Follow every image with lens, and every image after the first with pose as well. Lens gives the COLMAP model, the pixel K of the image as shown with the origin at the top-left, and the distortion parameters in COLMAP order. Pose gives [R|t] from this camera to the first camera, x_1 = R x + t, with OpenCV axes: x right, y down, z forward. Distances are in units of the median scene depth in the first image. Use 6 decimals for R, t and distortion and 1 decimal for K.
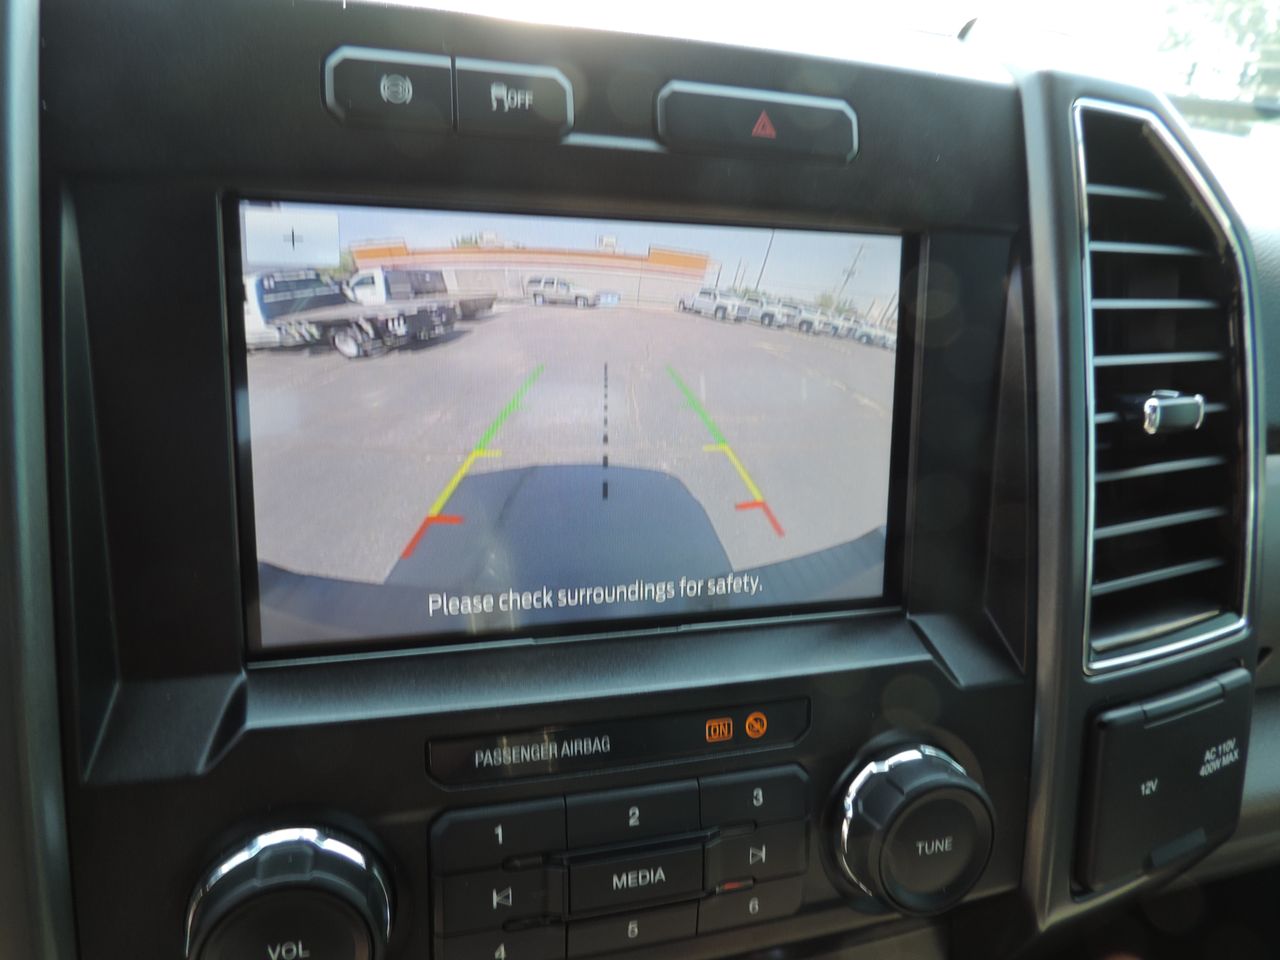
lens RADIAL K [[920.6, 0, 634.7], [0, 920.6, 469.7], [0, 0, 1]] dist [-0.015996, 0.008830]
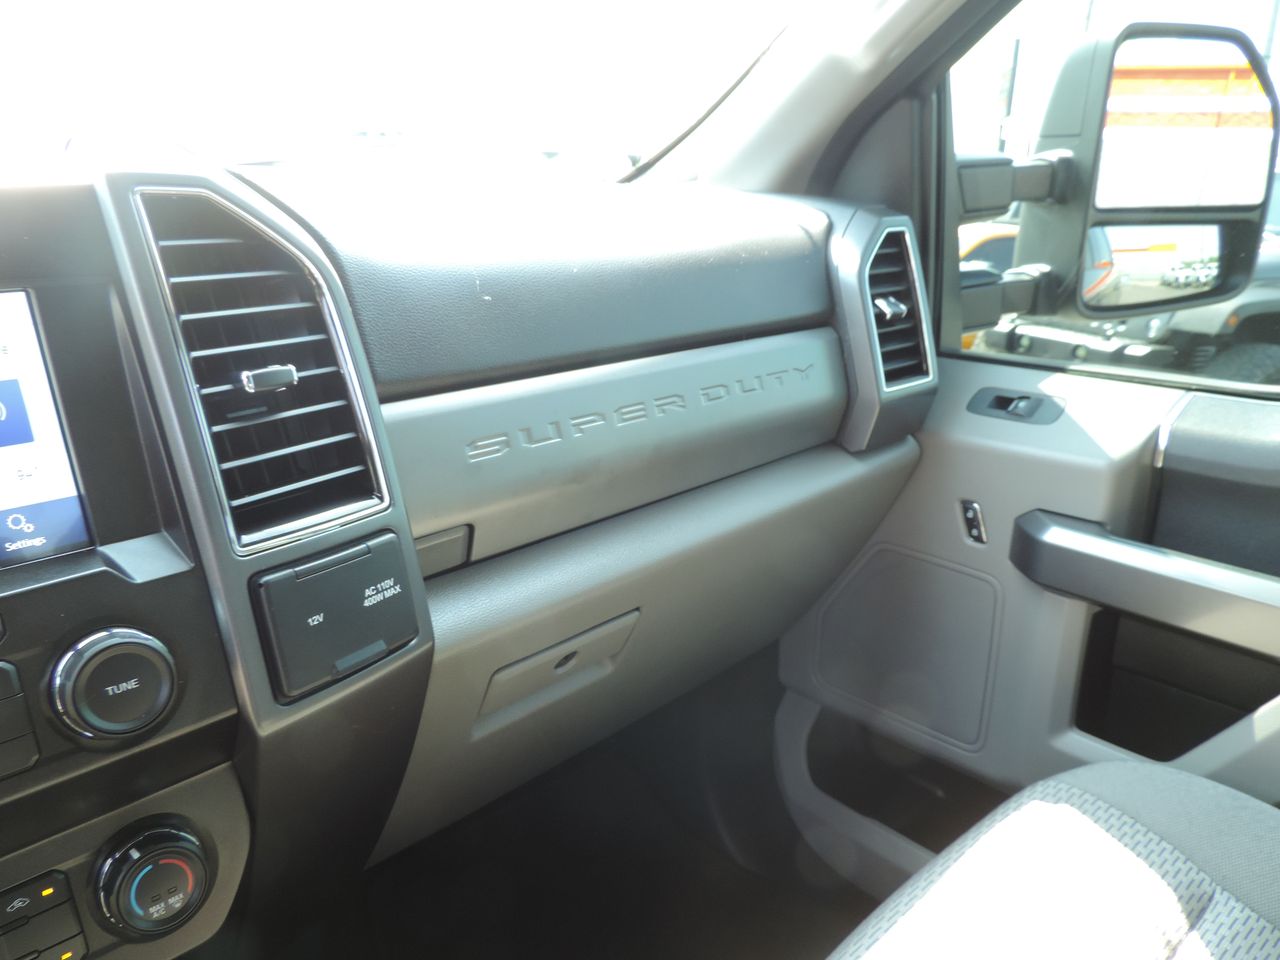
lens RADIAL K [[920.6, 0, 636.8], [0, 920.6, 471.4], [0, 0, 1]] dist [-0.015996, 0.008830]
pose [[0.891719, -0.218794, 0.396190, 0.523833], [0.235811, 0.971781, 0.005913, 0.240924], [-0.386303, 0.088153, 0.918150, -0.680811]]
